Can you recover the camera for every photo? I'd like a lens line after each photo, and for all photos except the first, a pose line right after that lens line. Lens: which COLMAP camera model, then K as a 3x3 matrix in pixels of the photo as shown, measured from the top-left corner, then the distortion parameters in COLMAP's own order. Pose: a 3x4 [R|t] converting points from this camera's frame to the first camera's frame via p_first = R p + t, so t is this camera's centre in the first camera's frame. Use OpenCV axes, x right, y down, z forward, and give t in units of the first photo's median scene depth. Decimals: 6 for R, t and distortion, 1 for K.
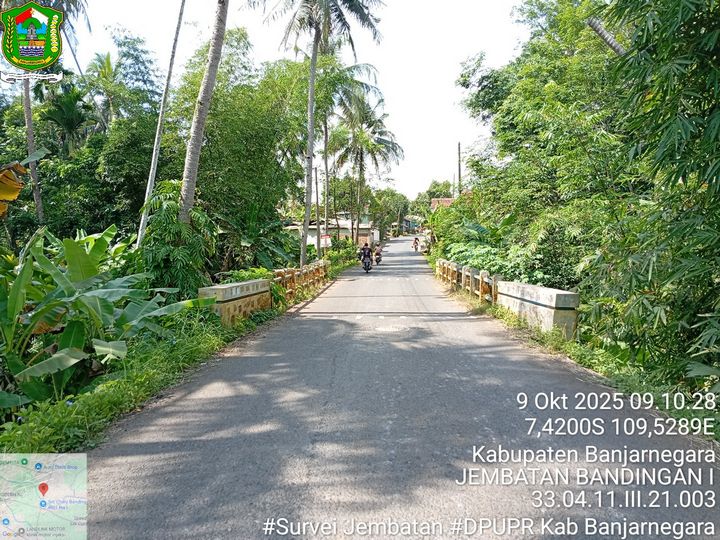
lens RADIAL K [[550.6, 0, 359.8], [0, 550.6, 270.8], [0, 0, 1]] dist [0.076578, -0.158465]
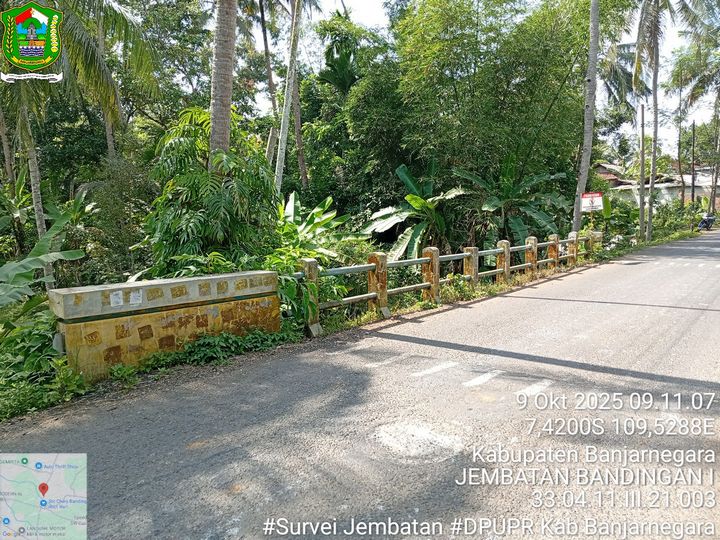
lens RADIAL K [[550.6, 0, 359.1], [0, 550.6, 267.1], [0, 0, 1]] dist [0.076578, -0.158465]
pose [[0.813838, 0.052803, -0.578688, 0.071578], [-0.021270, 0.997902, 0.061141, -0.007952], [0.580703, -0.037450, 0.813254, 0.216559]]
